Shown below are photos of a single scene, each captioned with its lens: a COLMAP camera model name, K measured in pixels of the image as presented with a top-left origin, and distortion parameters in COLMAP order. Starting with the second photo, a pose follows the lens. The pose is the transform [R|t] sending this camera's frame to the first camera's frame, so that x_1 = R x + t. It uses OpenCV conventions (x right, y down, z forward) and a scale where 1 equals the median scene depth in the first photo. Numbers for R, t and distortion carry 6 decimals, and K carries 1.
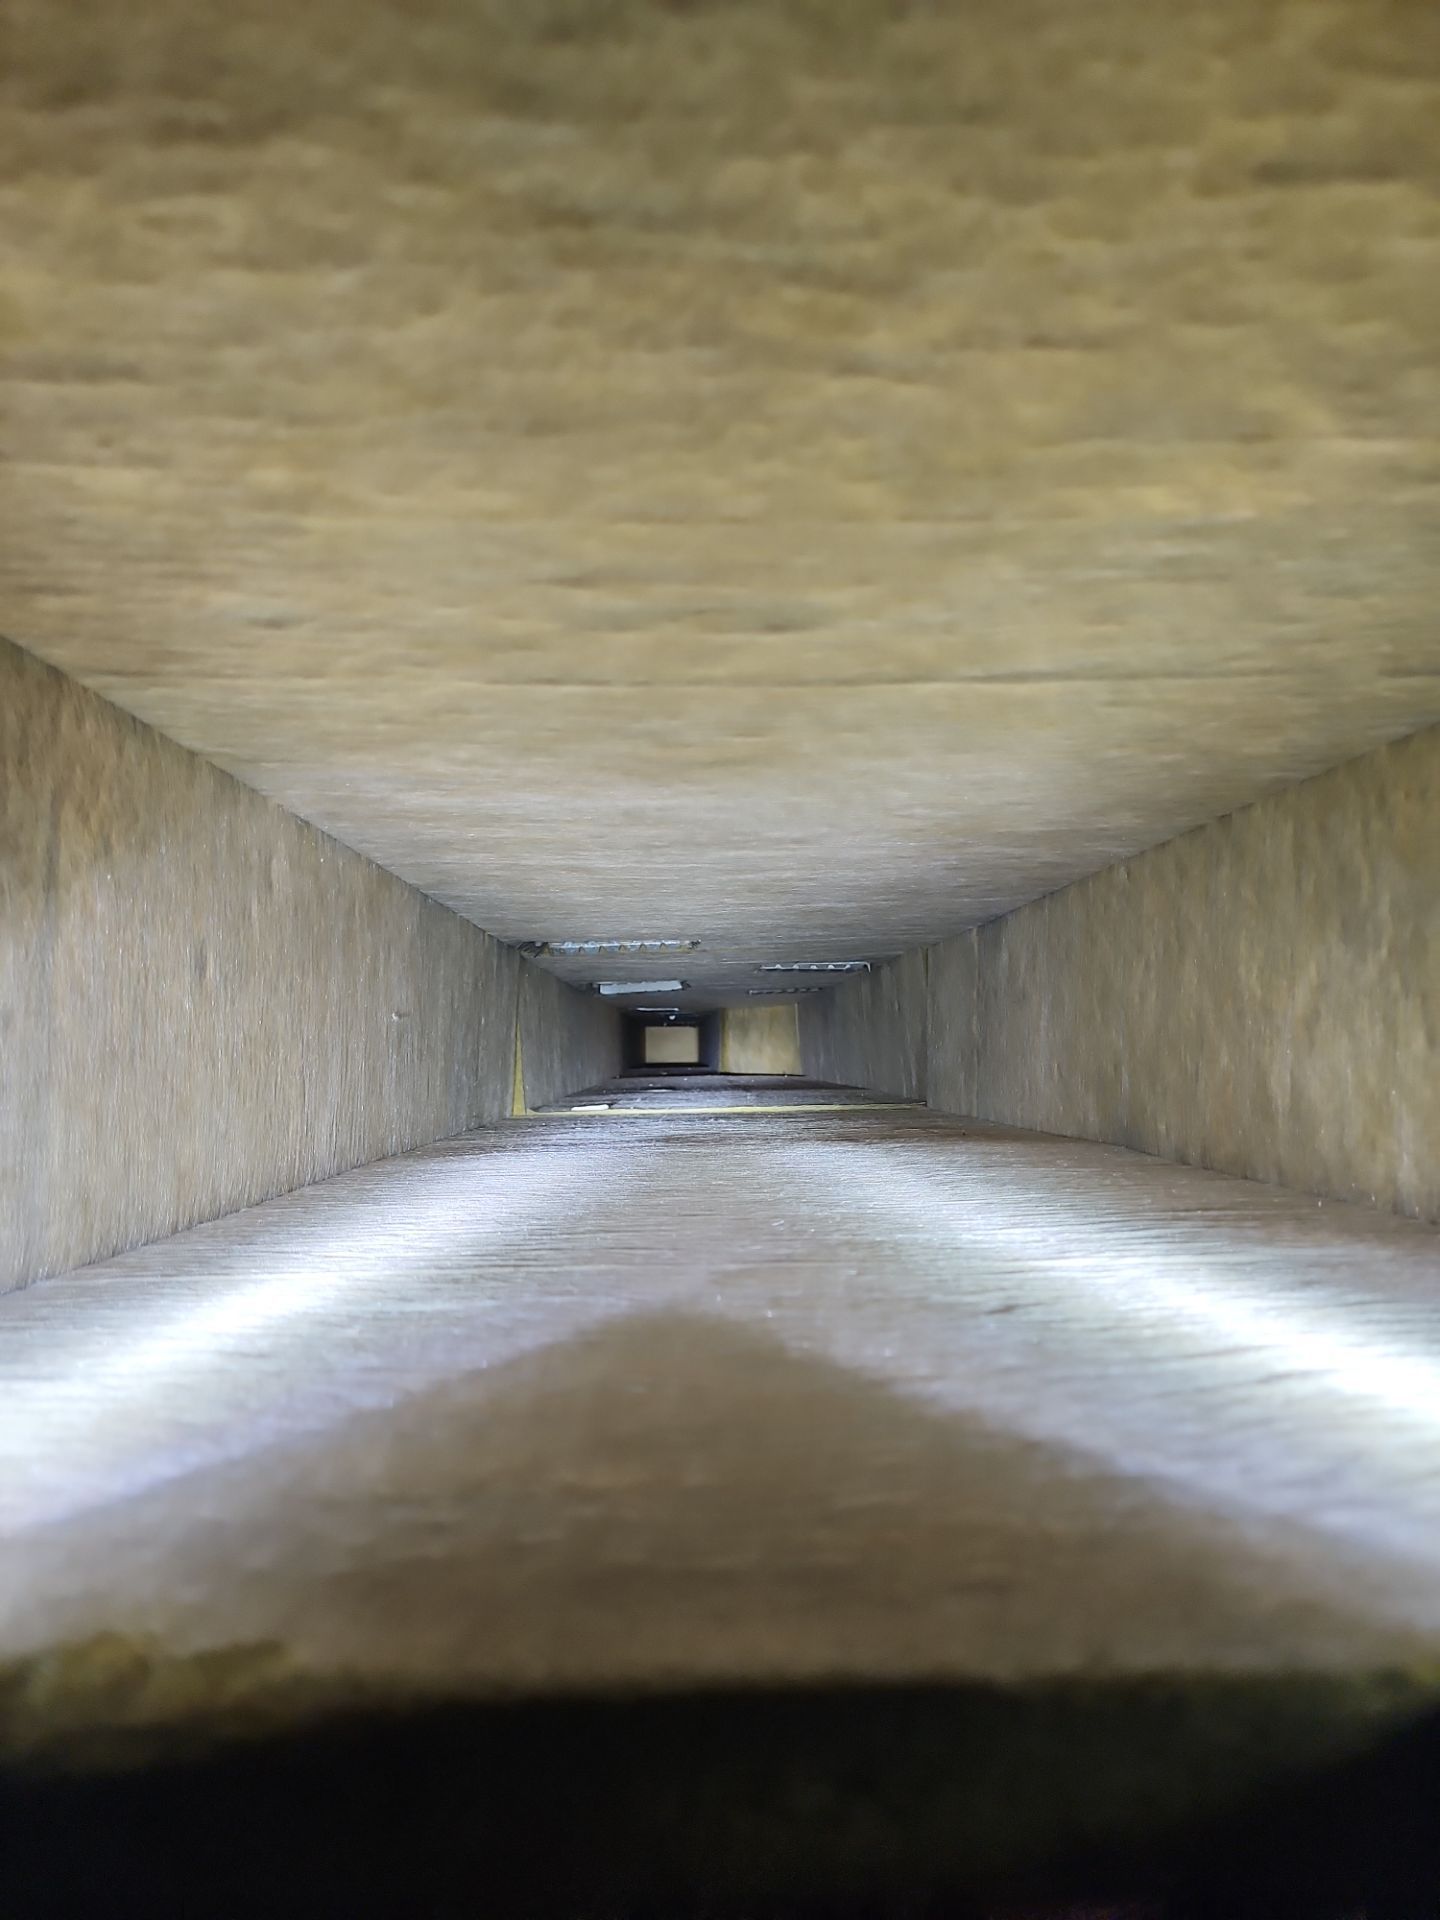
lens RADIAL K [[1477.6, 0, 721.4], [0, 1477.6, 959.6], [0, 0, 1]] dist [-0.001362, -0.000425]
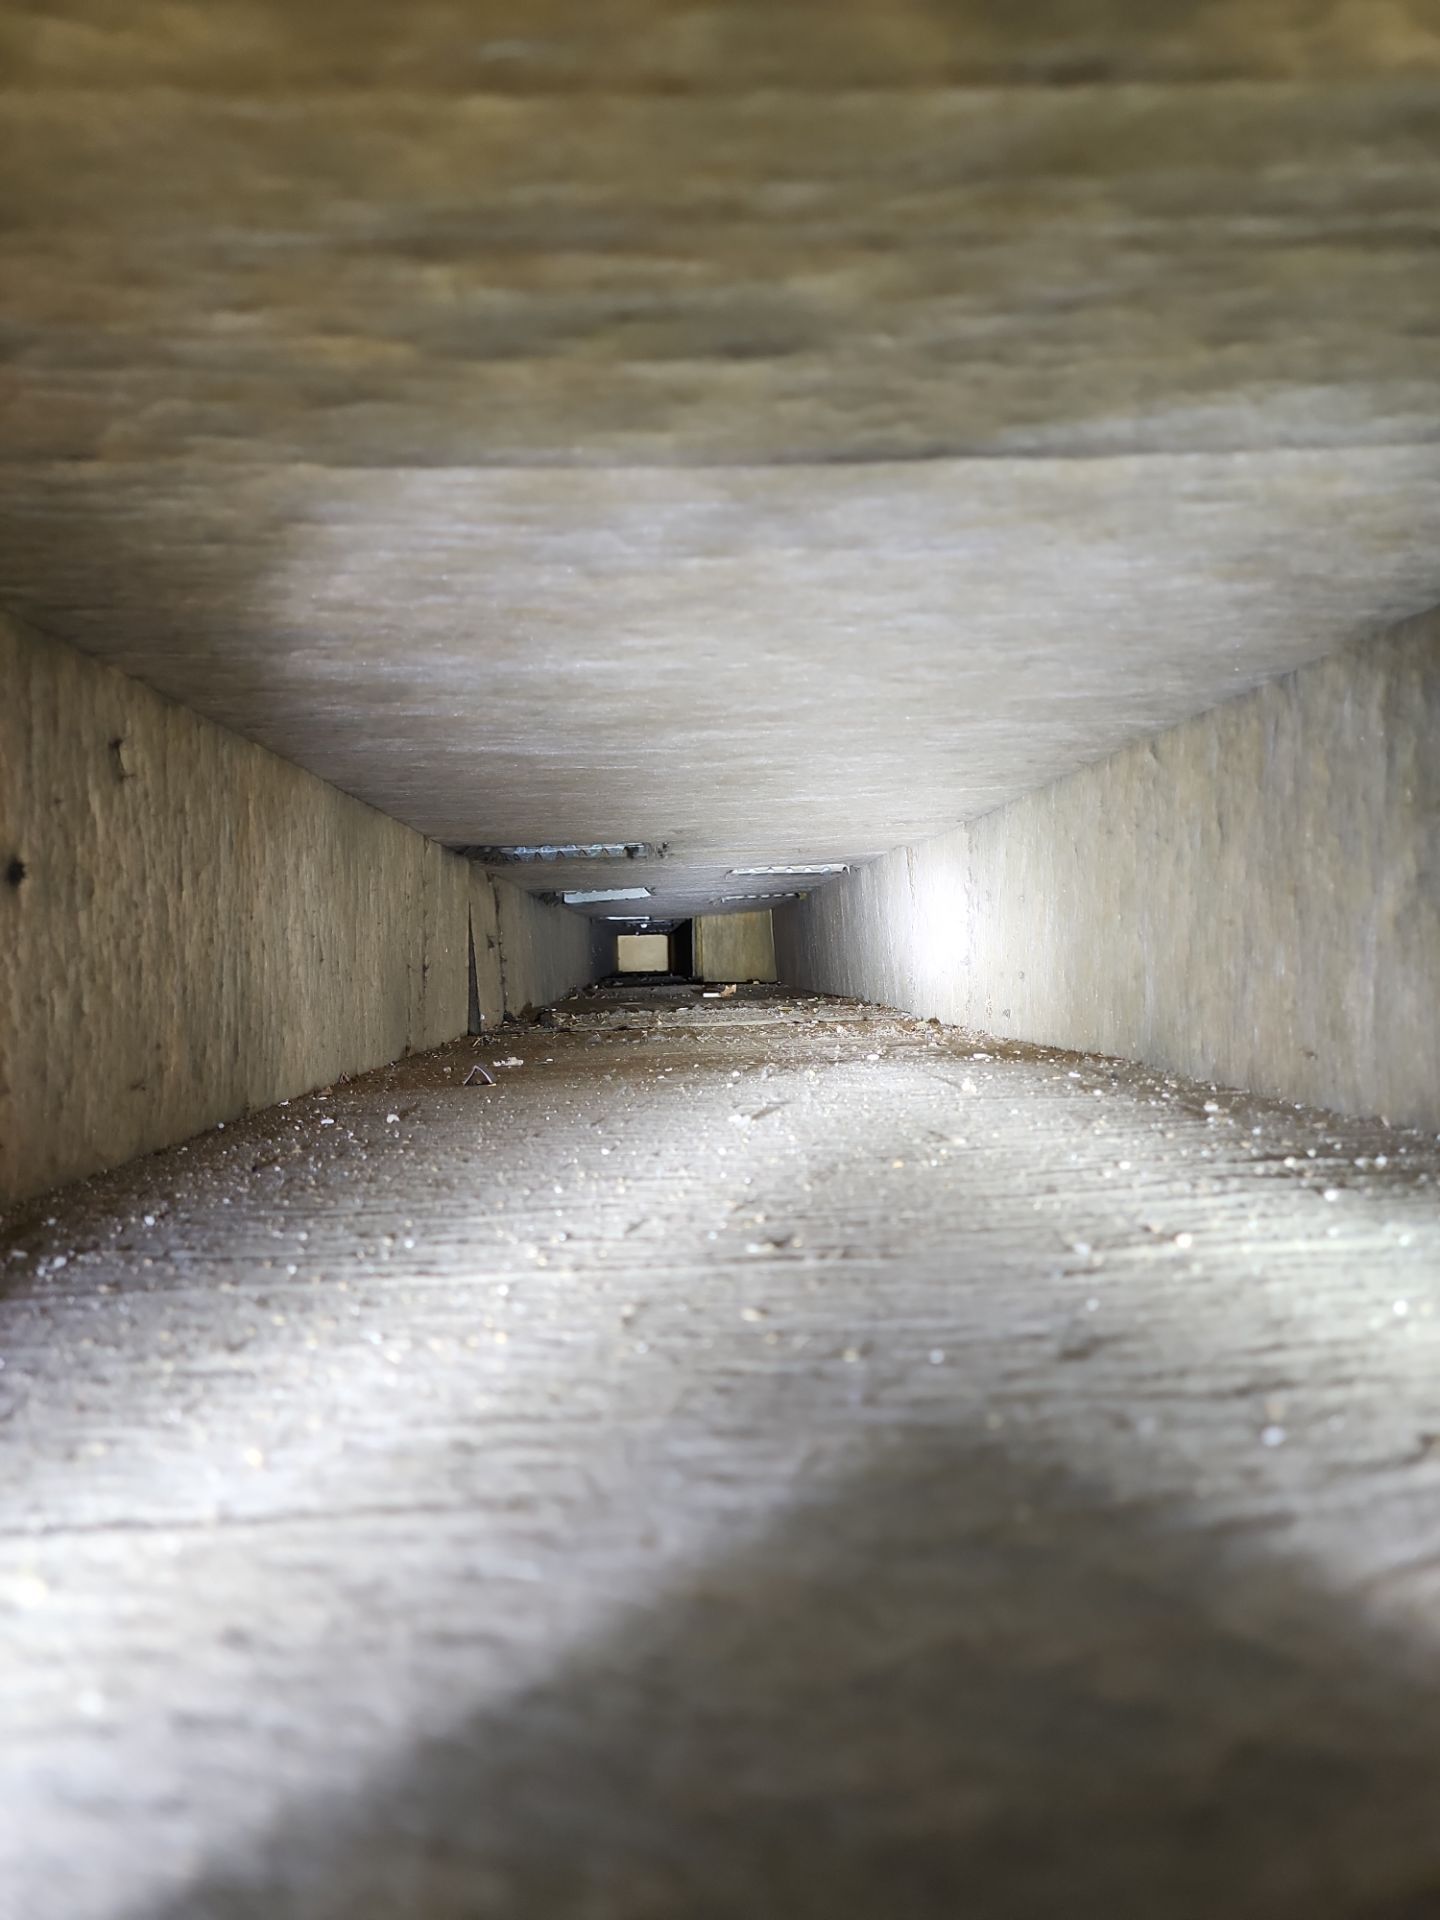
lens RADIAL K [[1446.5, 0, 720.1], [0, 1446.5, 958.7], [0, 0, 1]] dist [-0.001281, -0.000895]
pose [[0.999686, -0.019758, 0.015427, 0.006260], [0.018737, 0.997791, 0.063730, 0.004062], [-0.016653, -0.063421, 0.997848, 0.177848]]
